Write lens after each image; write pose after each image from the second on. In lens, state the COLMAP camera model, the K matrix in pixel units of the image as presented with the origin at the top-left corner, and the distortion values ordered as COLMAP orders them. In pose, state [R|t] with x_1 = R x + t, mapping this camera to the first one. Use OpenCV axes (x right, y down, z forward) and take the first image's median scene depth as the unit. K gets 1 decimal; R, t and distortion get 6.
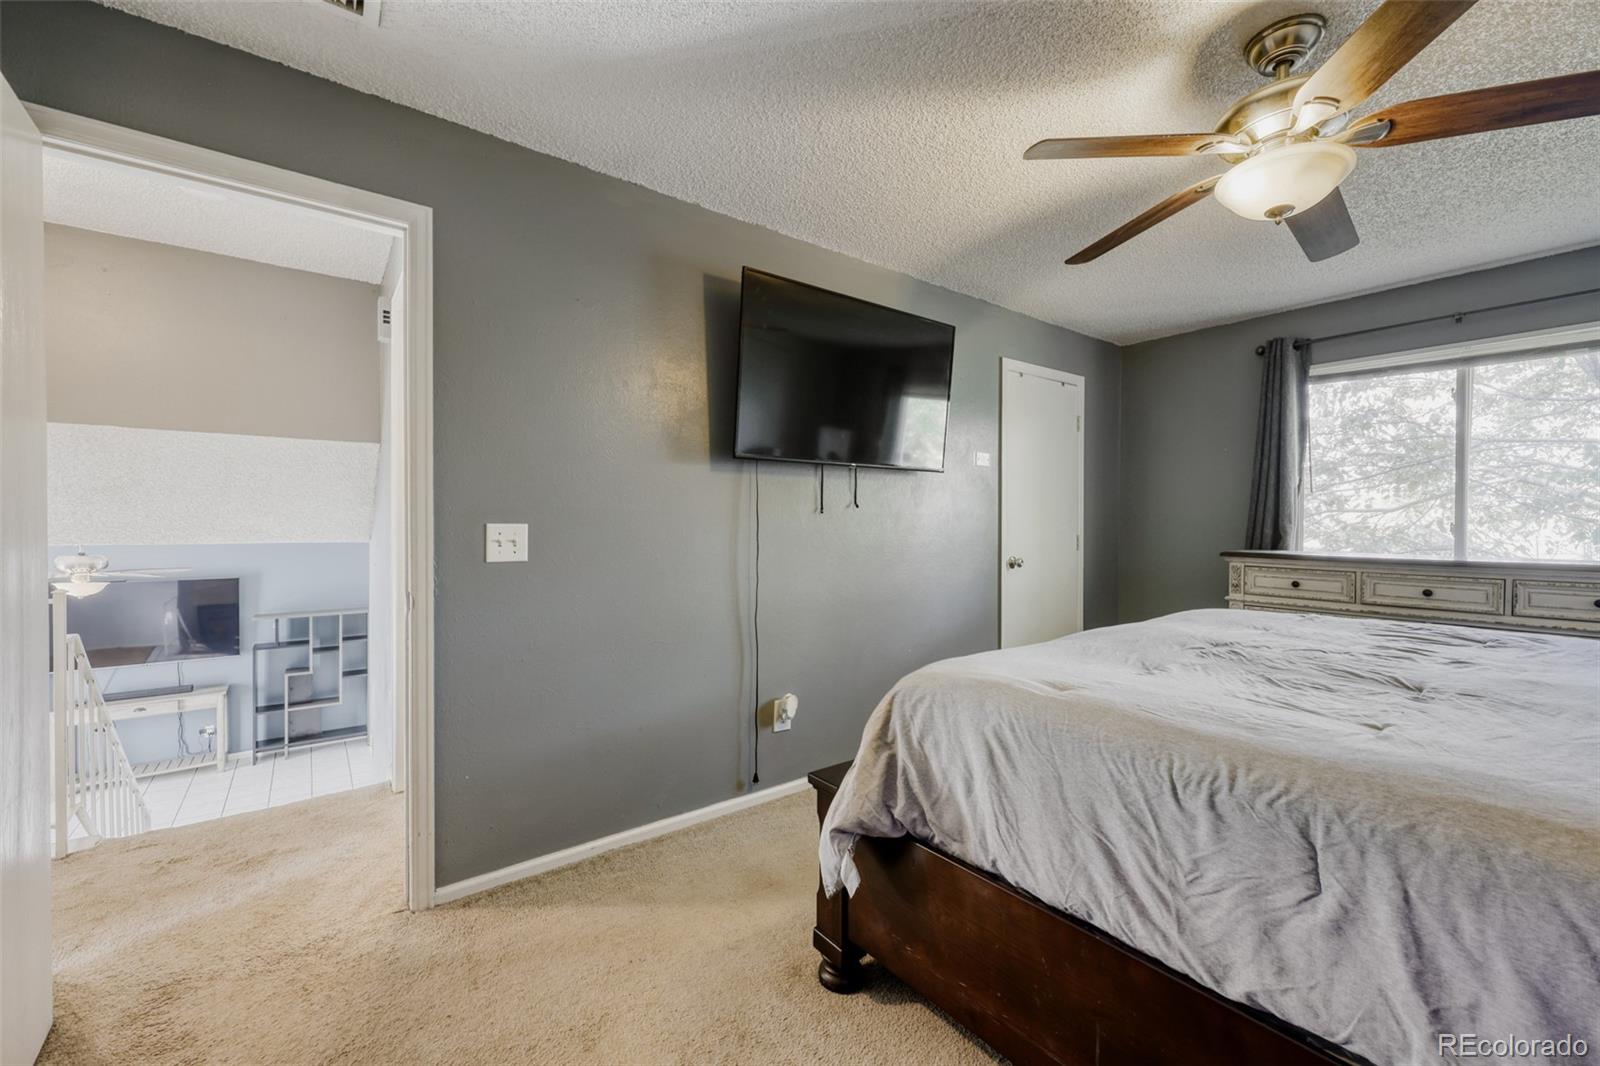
lens RADIAL K [[643.8, 0, 793.6], [0, 643.8, 526.5], [0, 0, 1]] dist [0.001091, 0.000096]
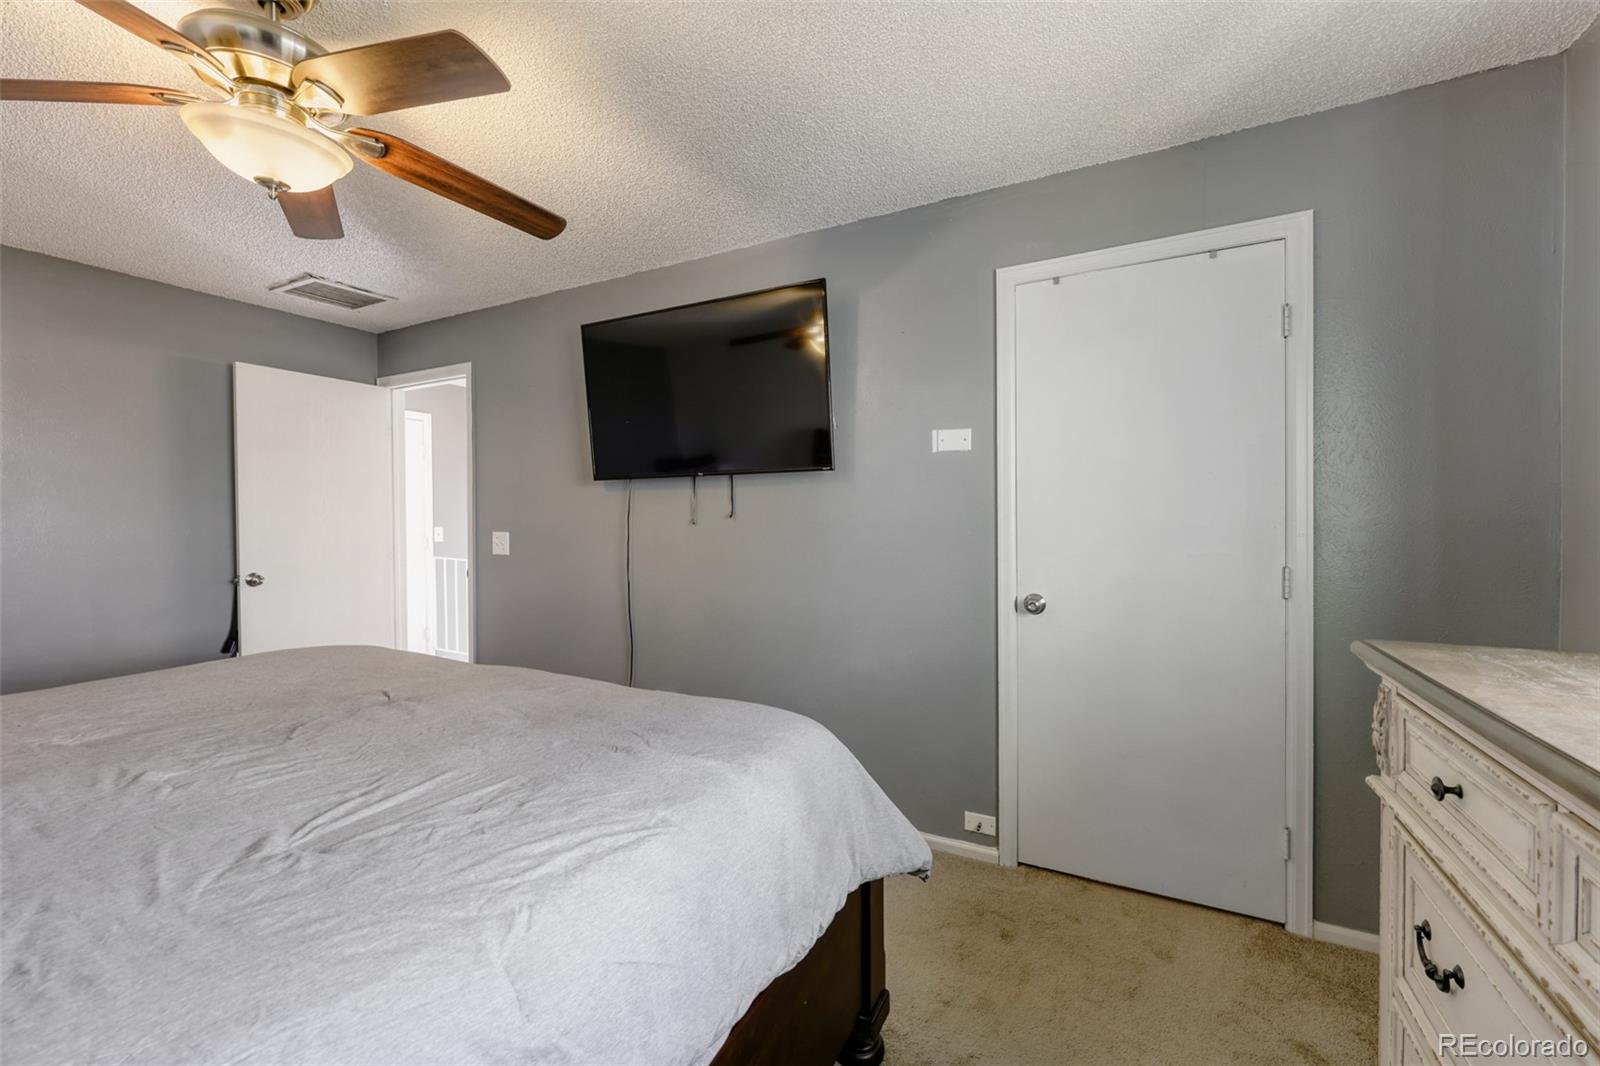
lens RADIAL K [[643.8, 0, 793.6], [0, 643.8, 526.5], [0, 0, 1]] dist [0.001091, 0.000096]
pose [[0.422243, 0.012922, -0.906391, 1.023721], [-0.000051, 0.999899, 0.014231, -0.031161], [0.906483, -0.005962, 0.422200, 0.709622]]
